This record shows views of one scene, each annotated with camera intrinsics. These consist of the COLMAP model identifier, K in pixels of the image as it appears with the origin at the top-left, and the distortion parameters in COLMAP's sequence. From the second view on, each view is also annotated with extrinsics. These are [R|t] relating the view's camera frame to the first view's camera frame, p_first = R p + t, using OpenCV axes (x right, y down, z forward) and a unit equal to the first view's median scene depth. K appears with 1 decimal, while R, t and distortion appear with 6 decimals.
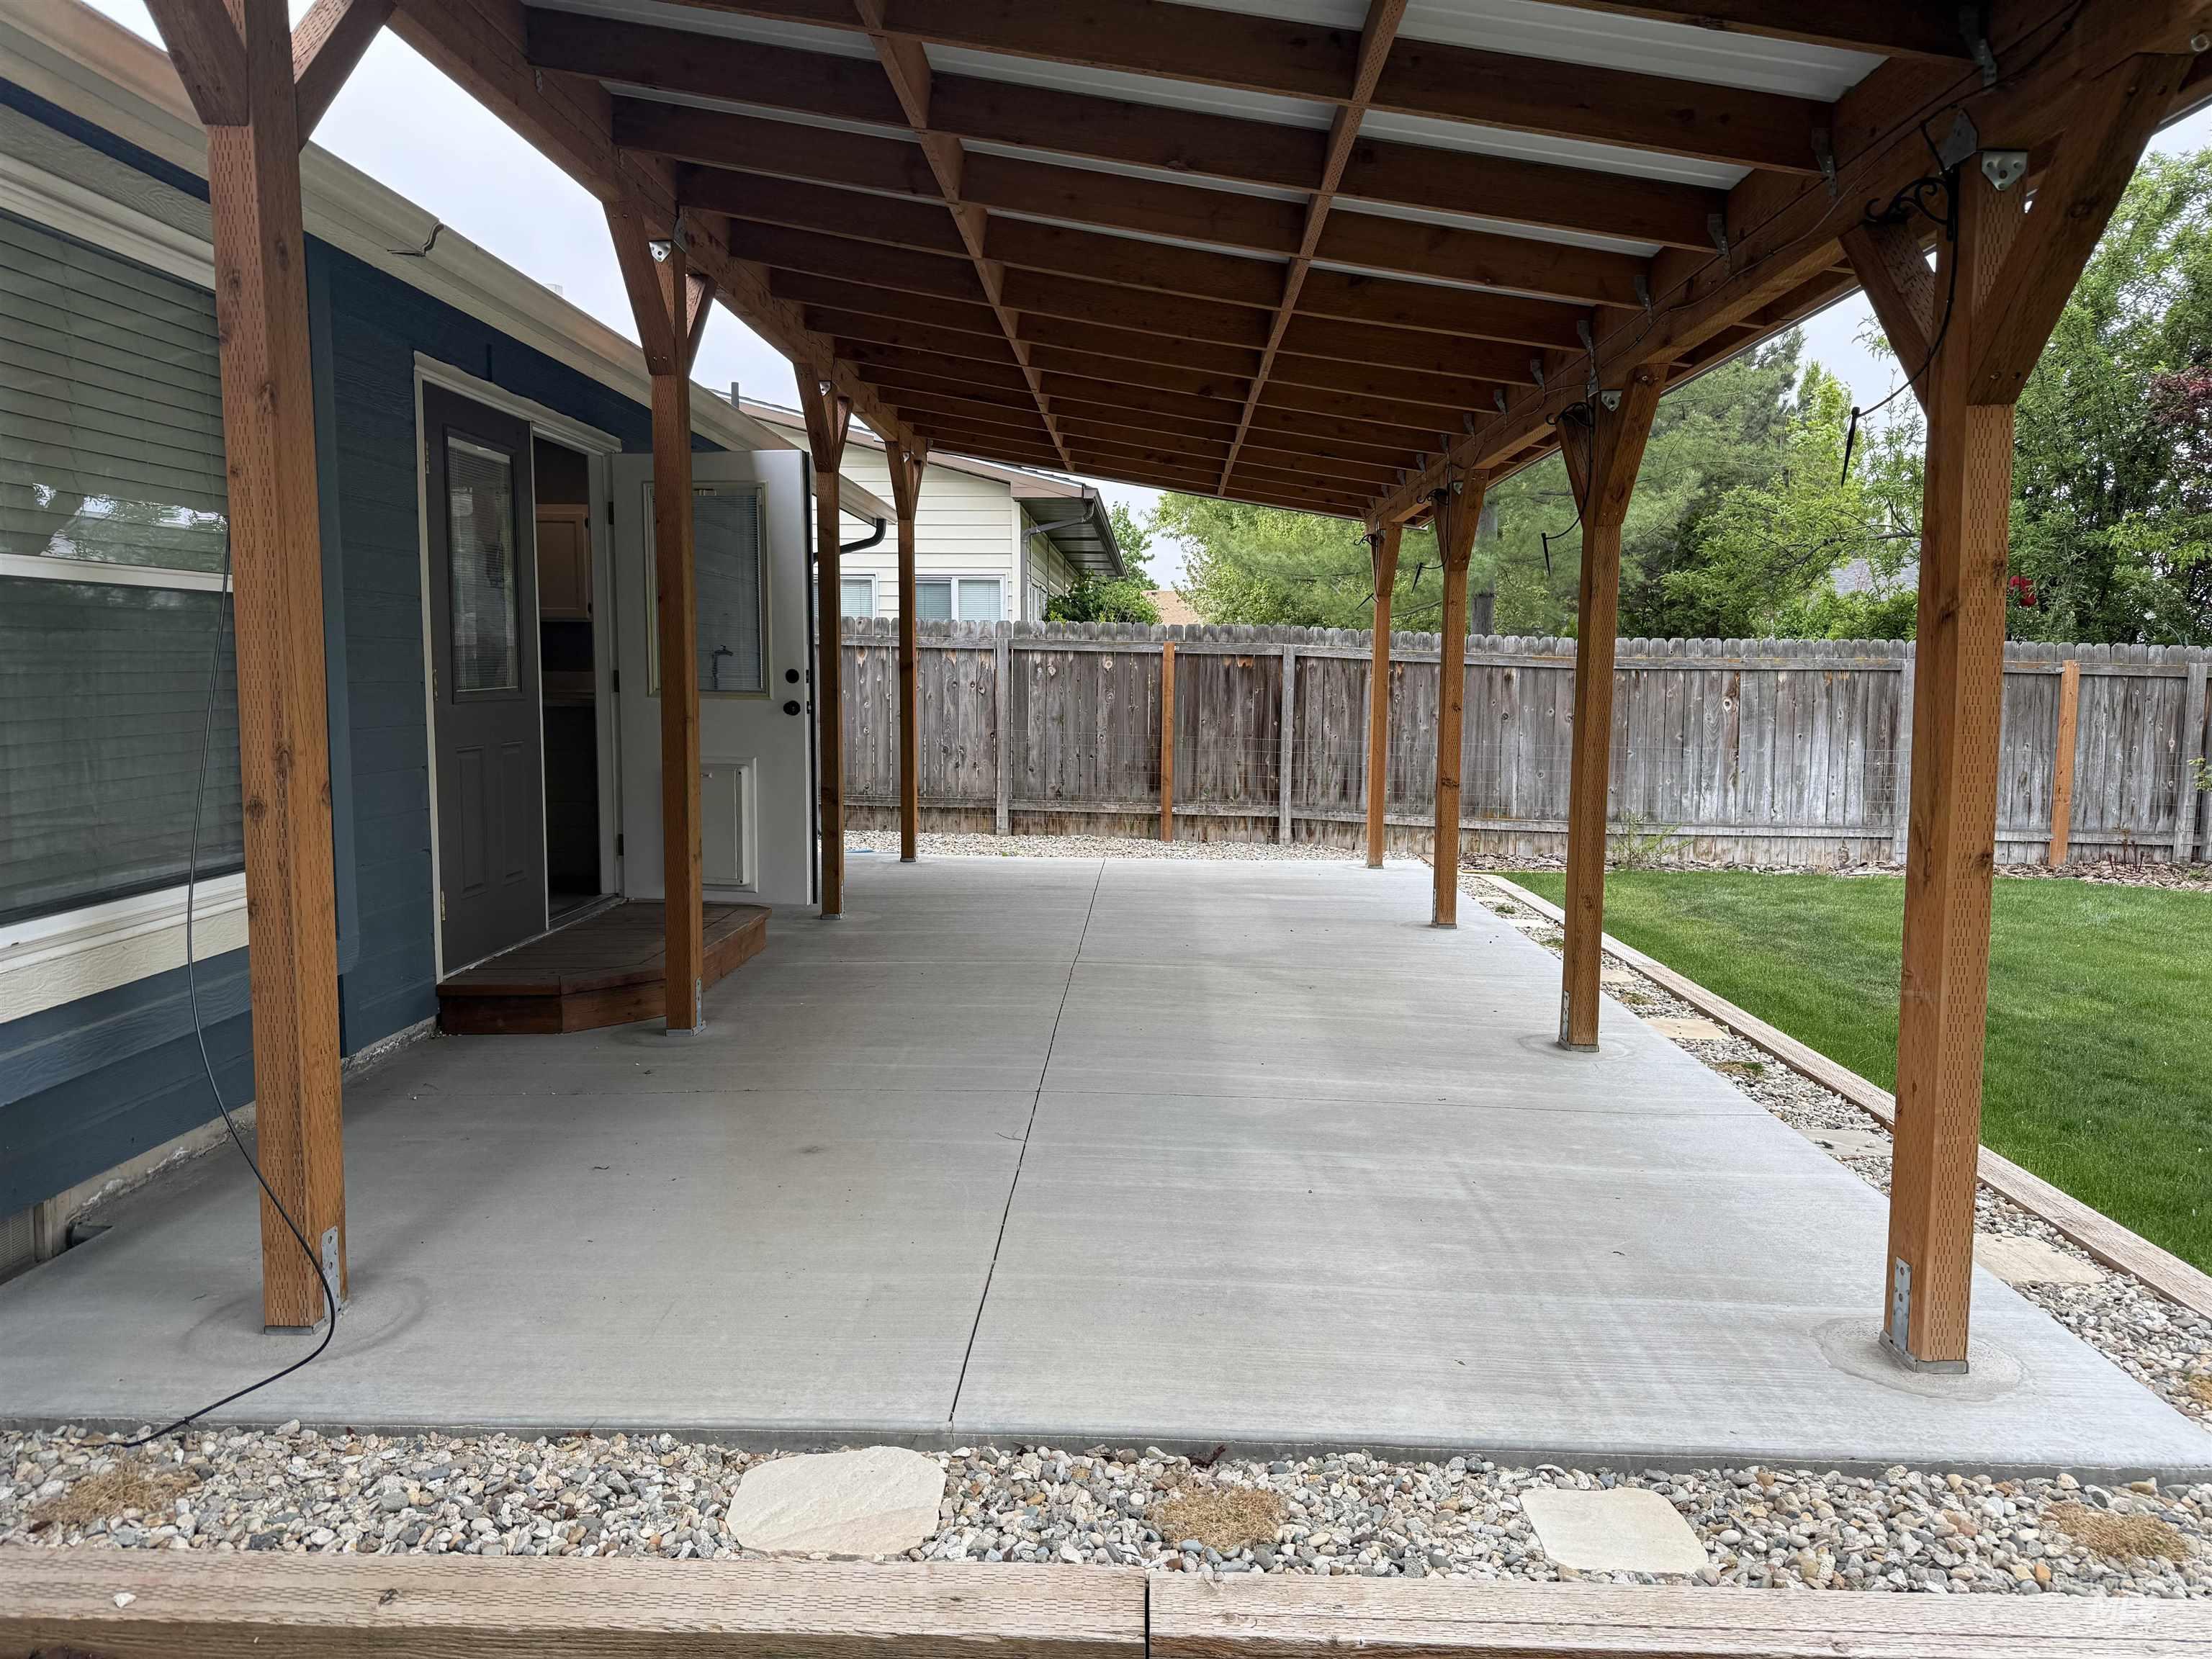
lens RADIAL K [[1552.3, 0, 1109.7], [0, 1552.3, 831.2], [0, 0, 1]] dist [0.054341, -0.067785]
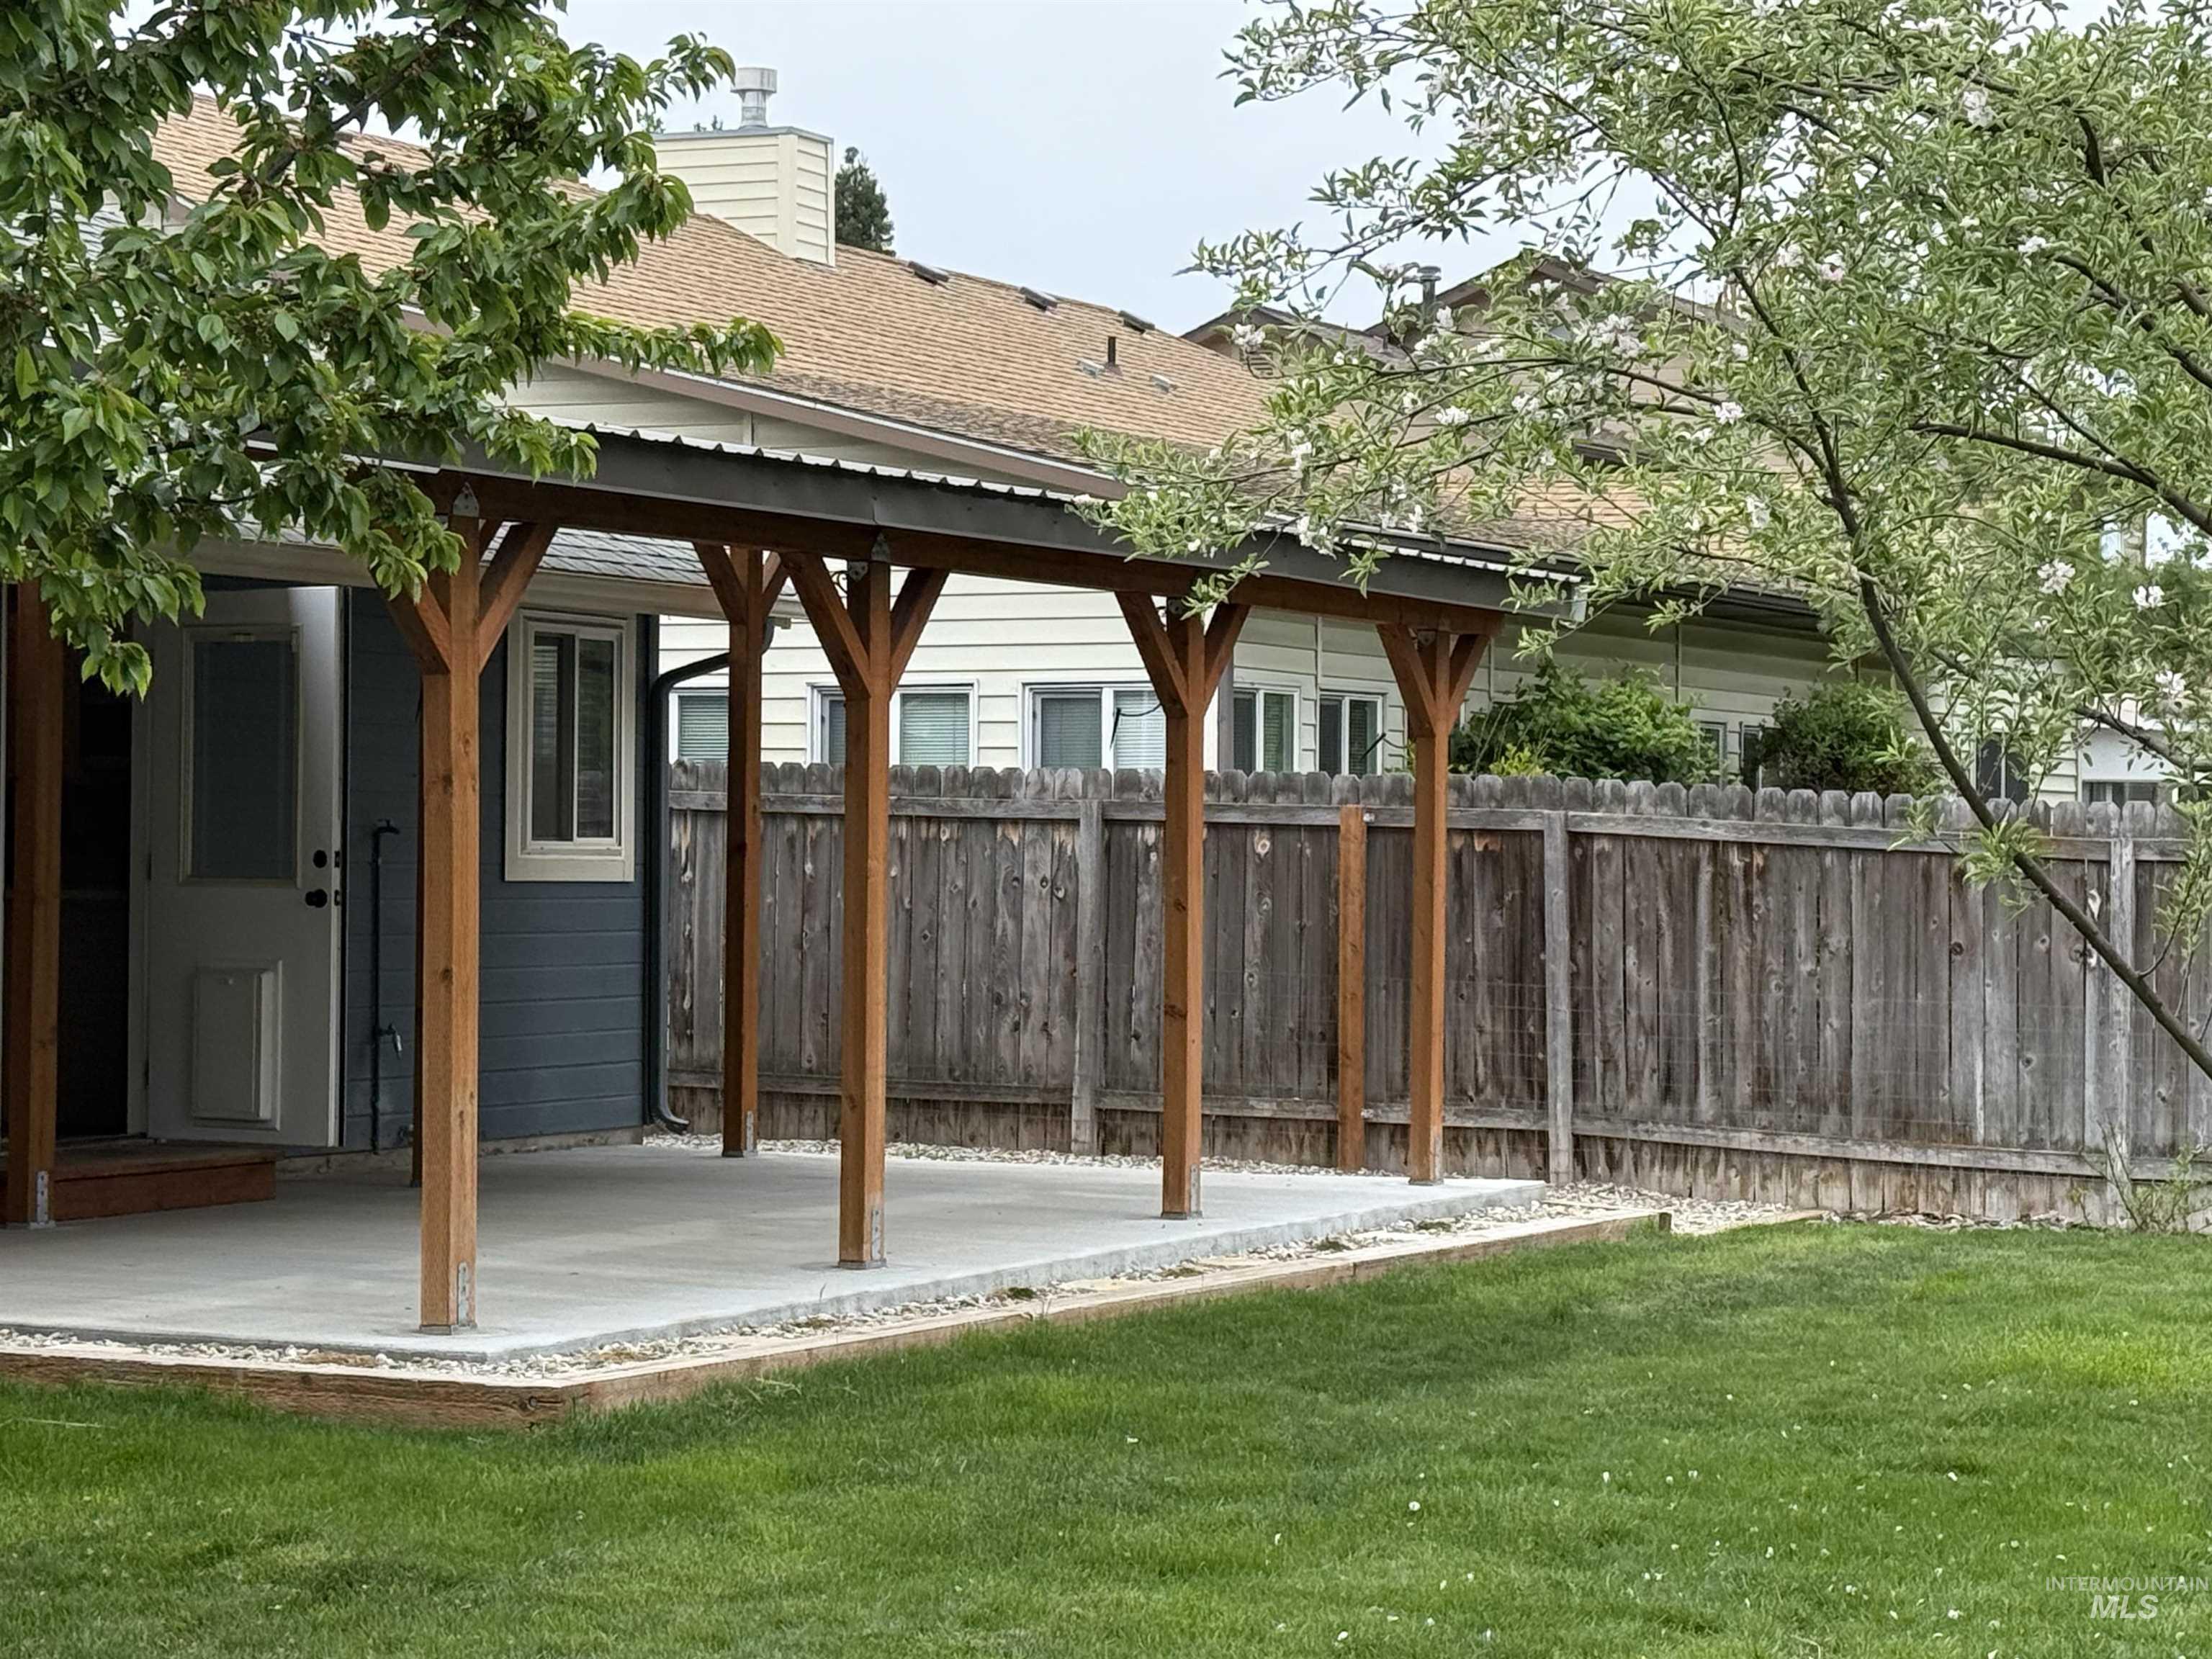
lens RADIAL K [[5265.3, 0, 1104.5], [0, 5265.3, 824.3], [0, 0, 1]] dist [0.352524, 0.000000]
pose [[0.923984, 0.000096, -0.382432, 0.670342], [-0.043083, 0.993660, -0.103843, 0.082417], [0.379997, 0.112426, 0.918130, -0.750593]]
